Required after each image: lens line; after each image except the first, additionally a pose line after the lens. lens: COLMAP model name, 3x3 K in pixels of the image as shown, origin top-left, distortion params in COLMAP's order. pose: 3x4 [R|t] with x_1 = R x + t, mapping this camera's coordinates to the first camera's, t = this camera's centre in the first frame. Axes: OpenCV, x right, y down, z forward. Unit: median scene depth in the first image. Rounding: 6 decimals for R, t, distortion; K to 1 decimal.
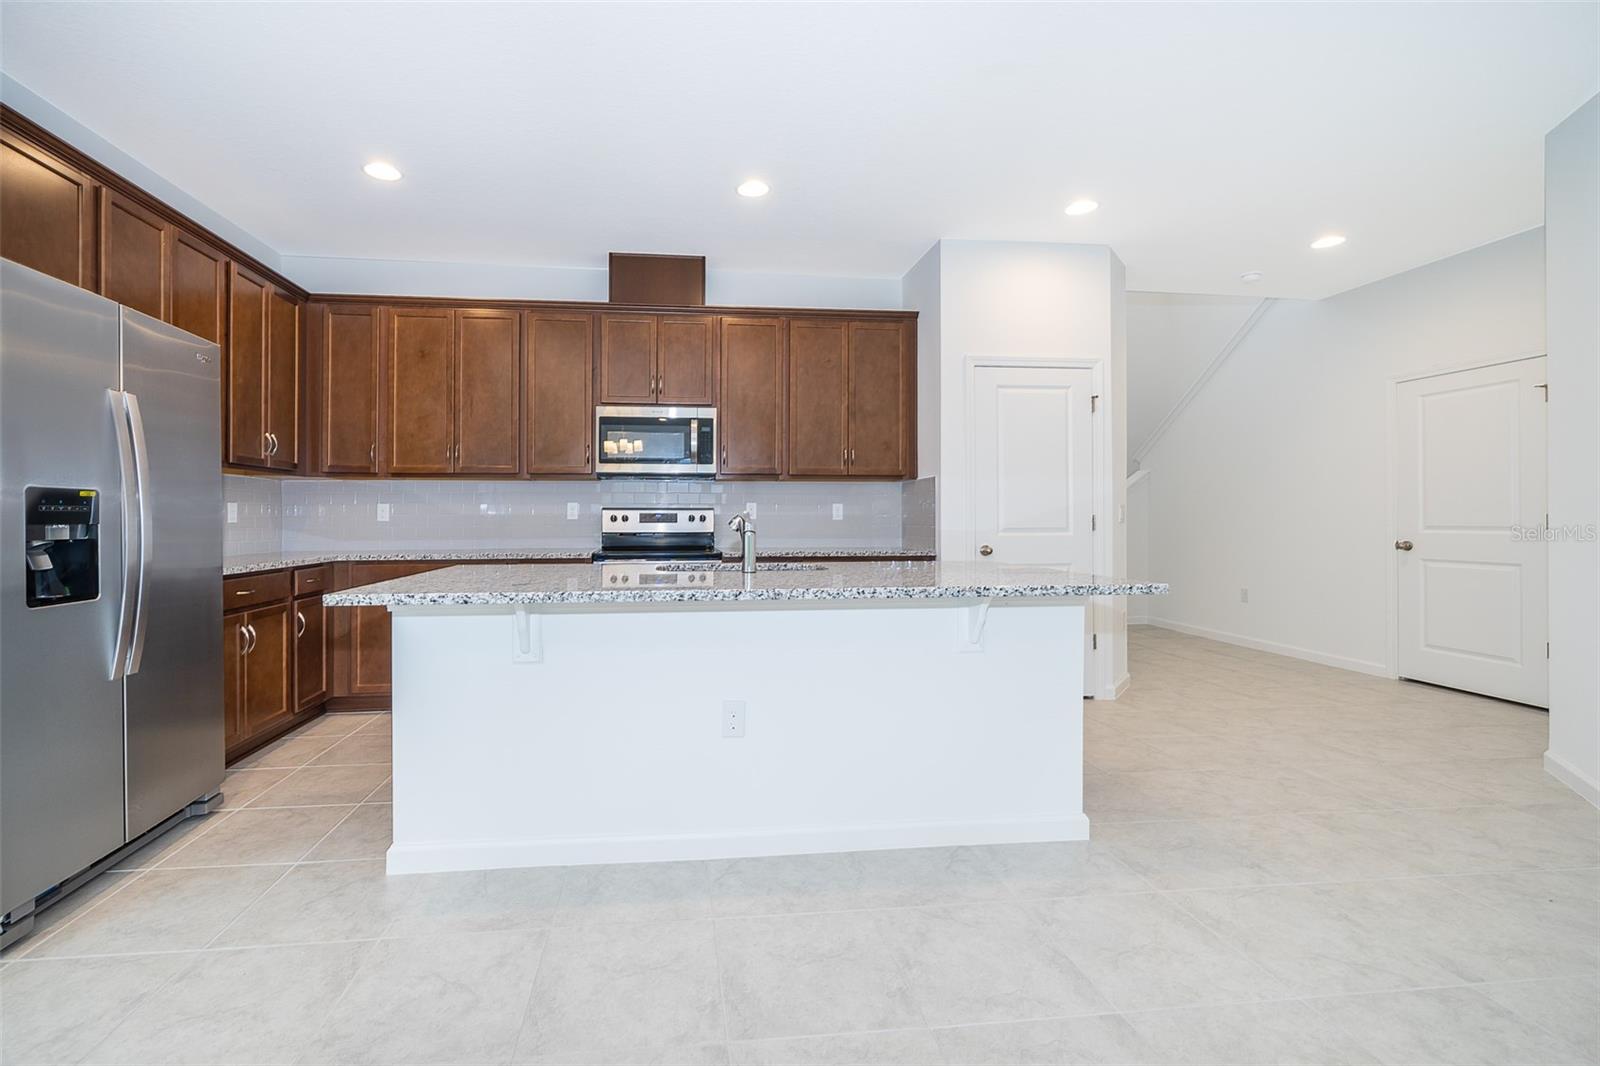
lens RADIAL K [[662.2, 0, 712.2], [0, 662.2, 512.9], [0, 0, 1]] dist [-0.000731, 0.000069]
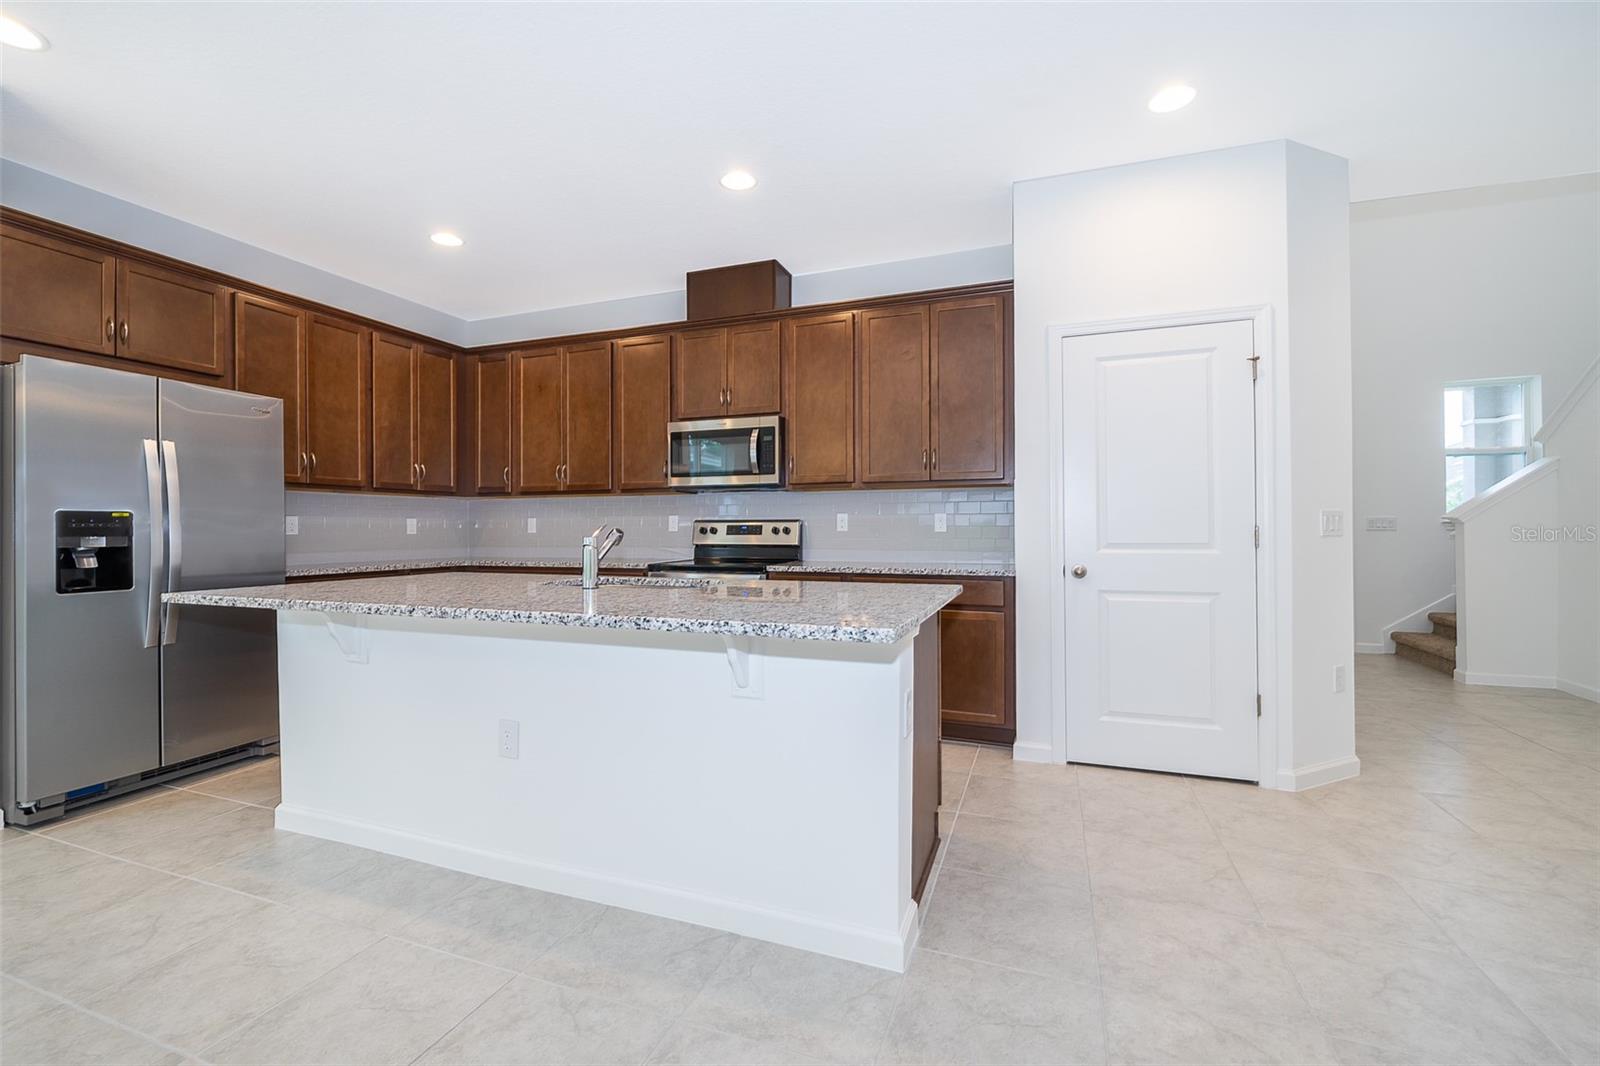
lens RADIAL K [[637.9, 0, 799.4], [0, 637.9, 527.4], [0, 0, 1]] dist [-0.001628, 0.000041]
pose [[0.904275, -0.002390, -0.426943, 0.438795], [0.004770, 0.999978, 0.004505, -0.000401], [0.426923, -0.006110, 0.904267, 0.182573]]
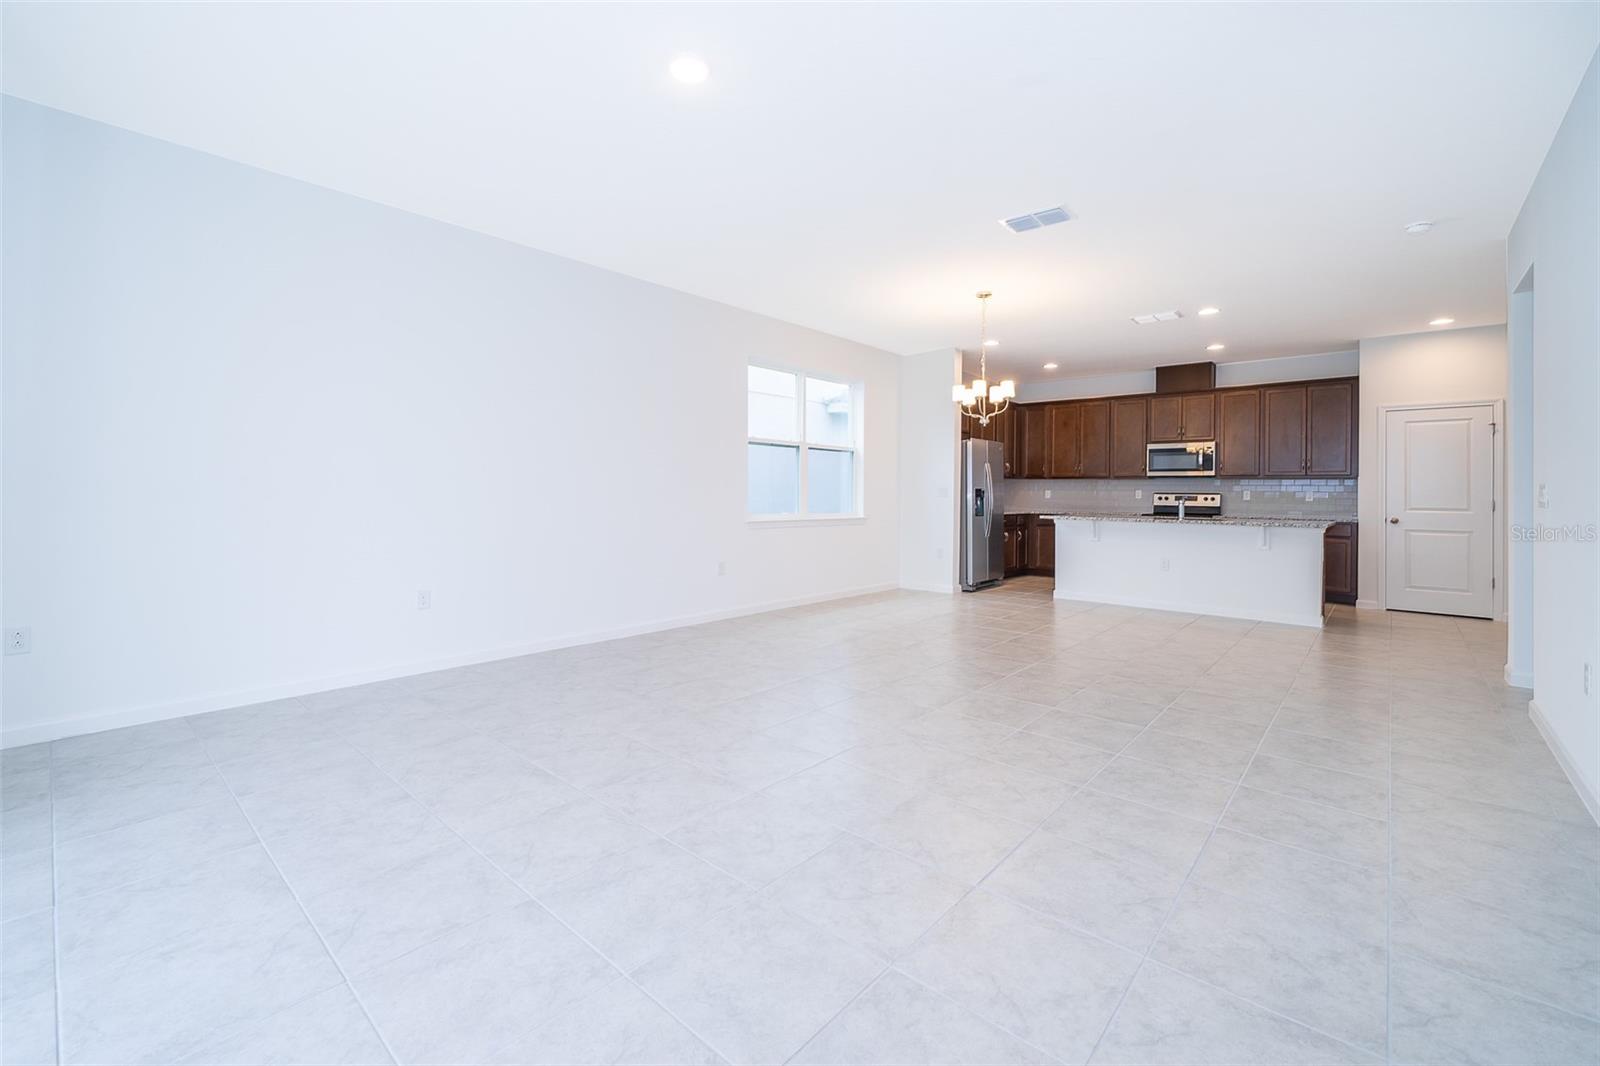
lens RADIAL K [[688.2, 0, 800.3], [0, 688.2, 486.9], [0, 0, 1]] dist [-0.001689, -0.000279]
pose [[0.709112, 0.003873, -0.705085, 0.575518], [-0.007676, 0.999968, -0.002227, -0.013845], [0.705054, 0.006991, 0.709119, -1.296649]]
